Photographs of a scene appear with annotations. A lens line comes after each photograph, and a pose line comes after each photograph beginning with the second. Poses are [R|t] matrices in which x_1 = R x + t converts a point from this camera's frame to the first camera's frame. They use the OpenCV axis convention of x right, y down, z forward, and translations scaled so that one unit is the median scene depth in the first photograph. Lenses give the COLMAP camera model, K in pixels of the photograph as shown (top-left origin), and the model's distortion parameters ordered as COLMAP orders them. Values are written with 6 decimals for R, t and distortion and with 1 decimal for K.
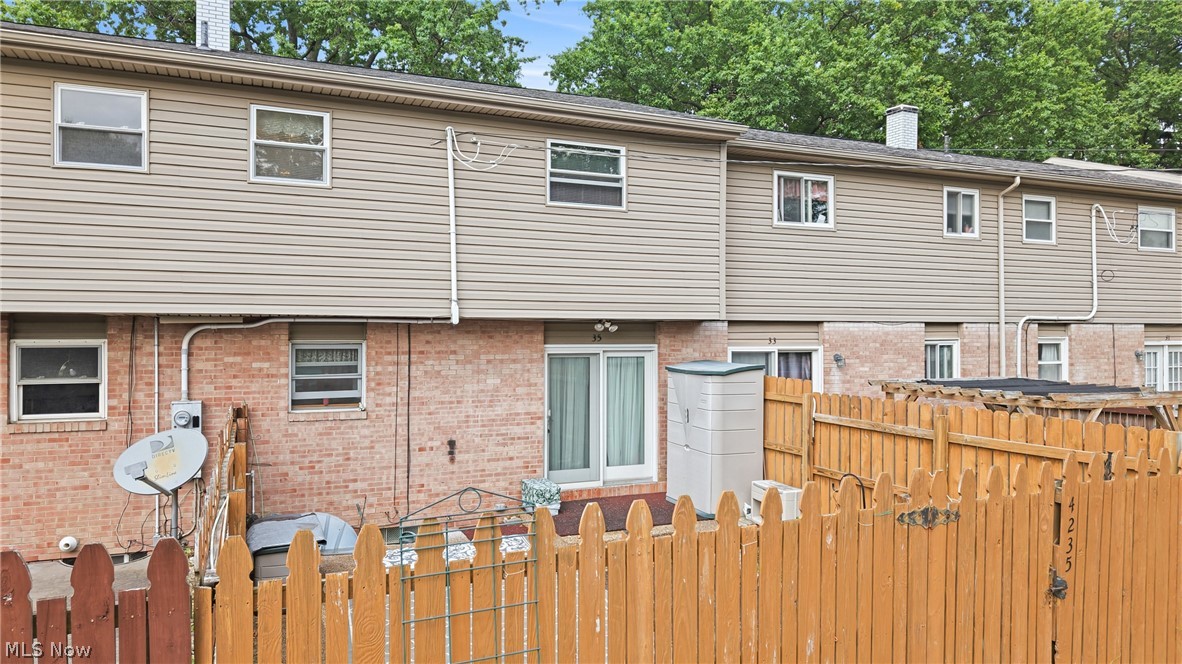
lens RADIAL K [[778.3, 0, 589.3], [0, 778.3, 328.4], [0, 0, 1]] dist [0.094553, -0.136887]
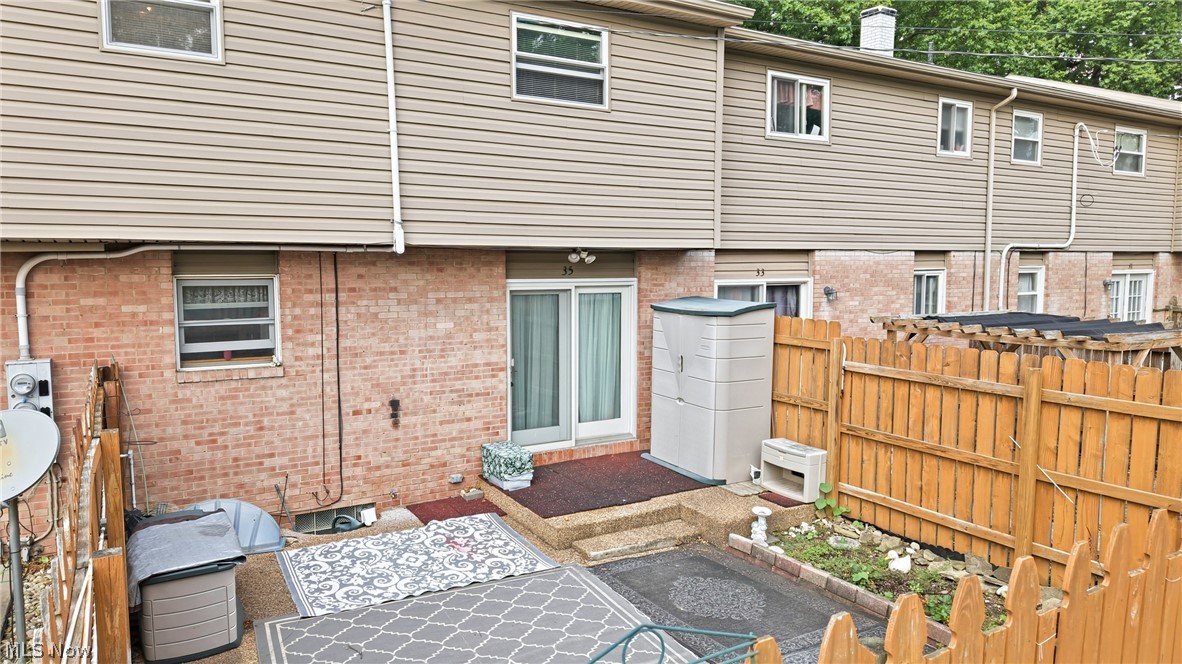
lens RADIAL K [[779.1, 0, 588.3], [0, 779.1, 332.9], [0, 0, 1]] dist [0.067239, -0.084875]
pose [[0.991757, -0.012234, 0.127549, -0.081680], [-0.000463, 0.995083, 0.099045, -0.003927], [-0.128134, -0.098288, 0.986874, 0.195815]]
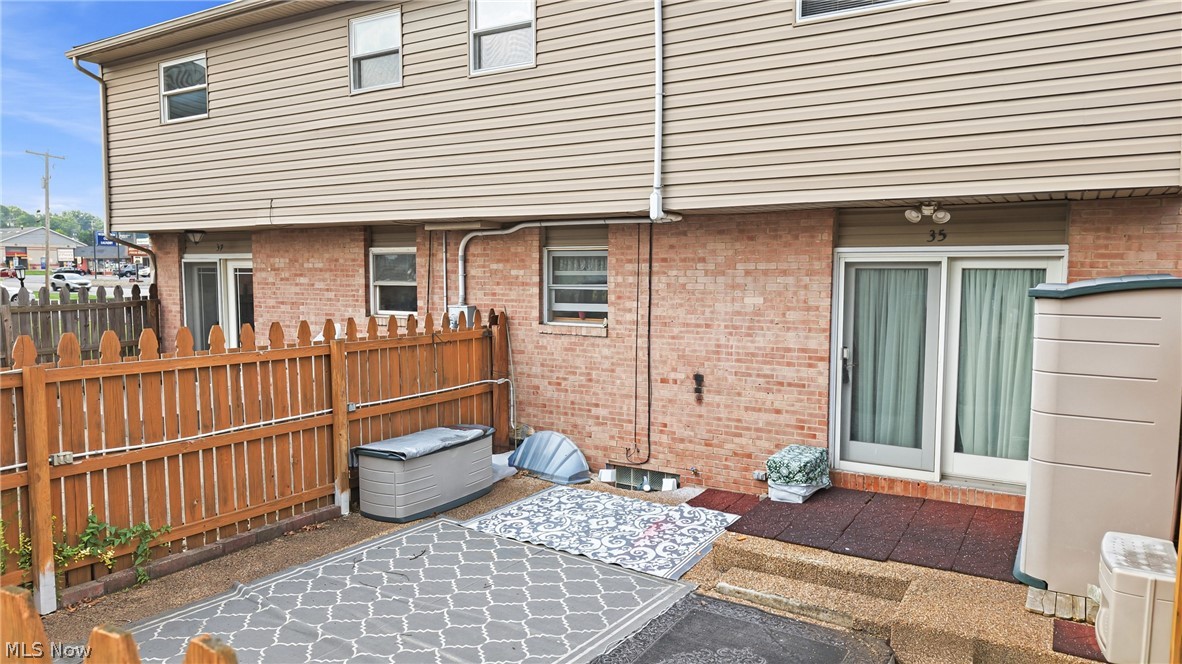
lens RADIAL K [[779.1, 0, 588.3], [0, 779.1, 332.9], [0, 0, 1]] dist [0.067239, -0.084875]
pose [[0.573338, 0.065568, -0.816691, 0.387706], [0.005553, 0.996459, 0.083898, 0.037547], [0.819300, -0.052637, 0.570943, 0.477791]]
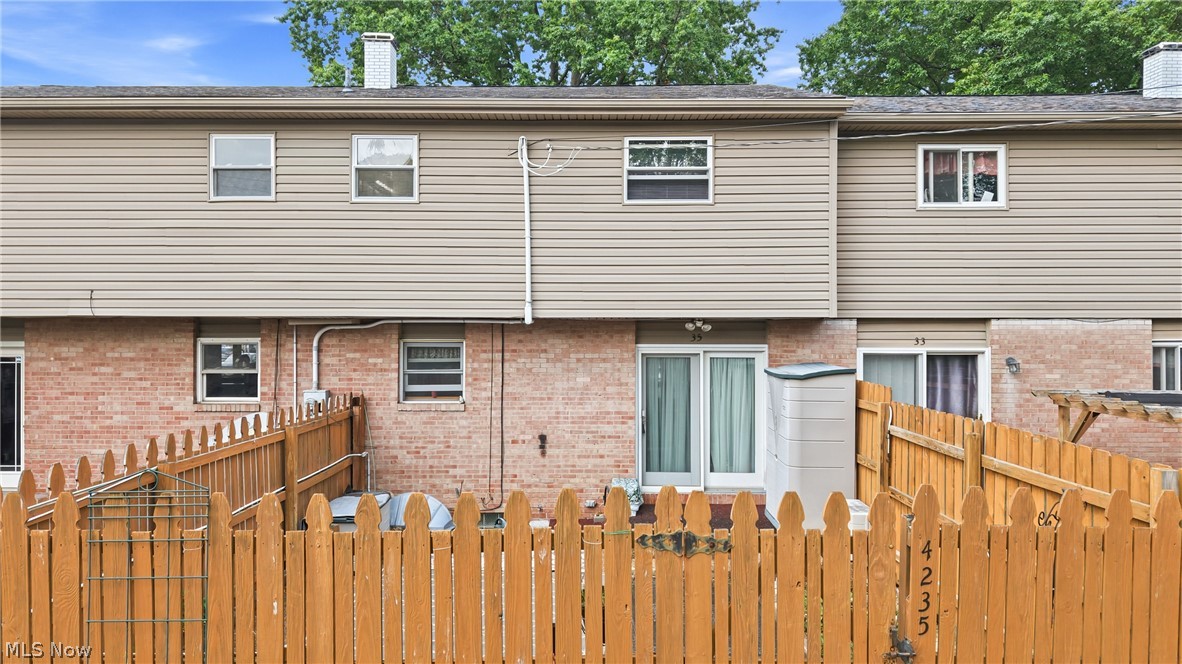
lens RADIAL K [[772.1, 0, 594.6], [0, 772.1, 331.8], [0, 0, 1]] dist [0.162774, -0.333309]
pose [[0.917704, -0.000987, -0.397264, 0.302836], [0.002961, 0.999986, 0.004356, 0.000535], [0.397255, -0.005174, 0.917694, 0.074640]]
